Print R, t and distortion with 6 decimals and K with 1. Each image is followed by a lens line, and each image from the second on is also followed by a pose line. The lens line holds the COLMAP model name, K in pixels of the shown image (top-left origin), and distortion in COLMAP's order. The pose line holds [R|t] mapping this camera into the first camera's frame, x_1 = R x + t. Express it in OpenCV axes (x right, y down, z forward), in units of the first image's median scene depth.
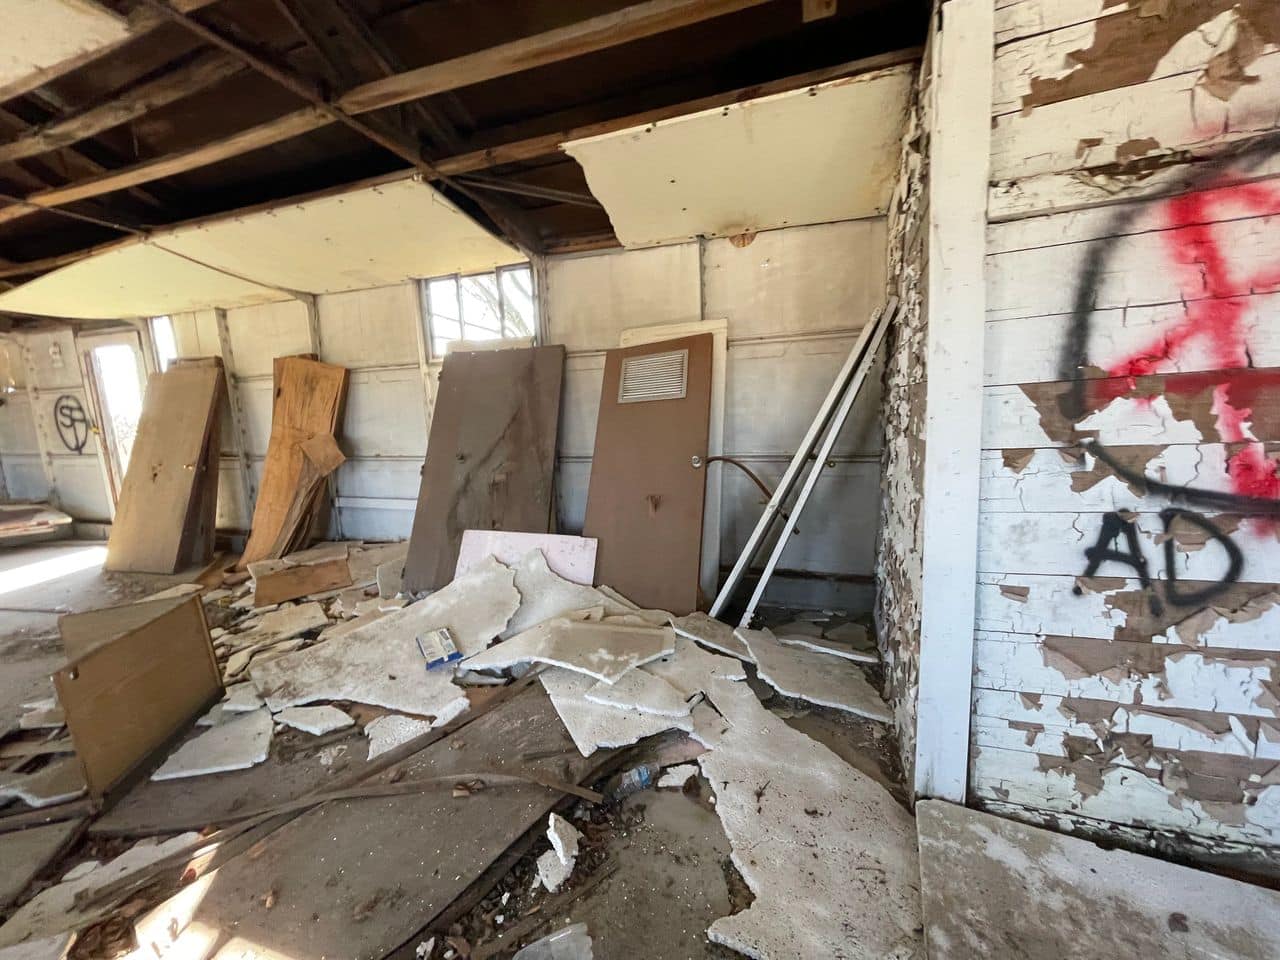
lens RADIAL K [[517.4, 0, 643.2], [0, 517.4, 488.5], [0, 0, 1]] dist [-0.007136, 0.000423]
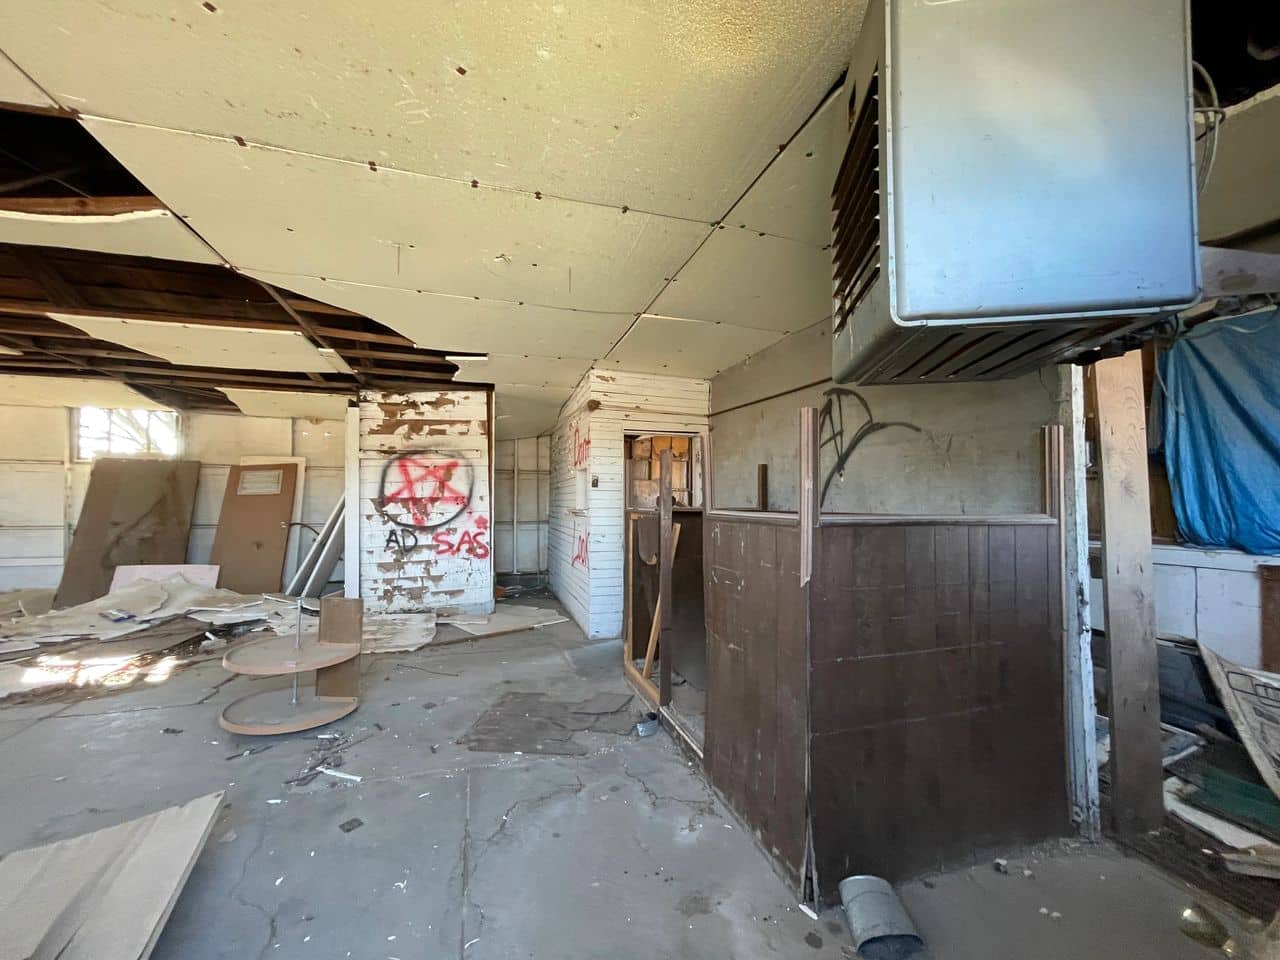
lens RADIAL K [[517.4, 0, 648.5], [0, 517.4, 487.2], [0, 0, 1]] dist [-0.007136, 0.000423]
pose [[0.797271, 0.045834, 0.601878, 0.021024], [0.056244, 0.987134, -0.149675, 0.214401], [-0.600995, 0.153184, 0.784436, -1.721940]]
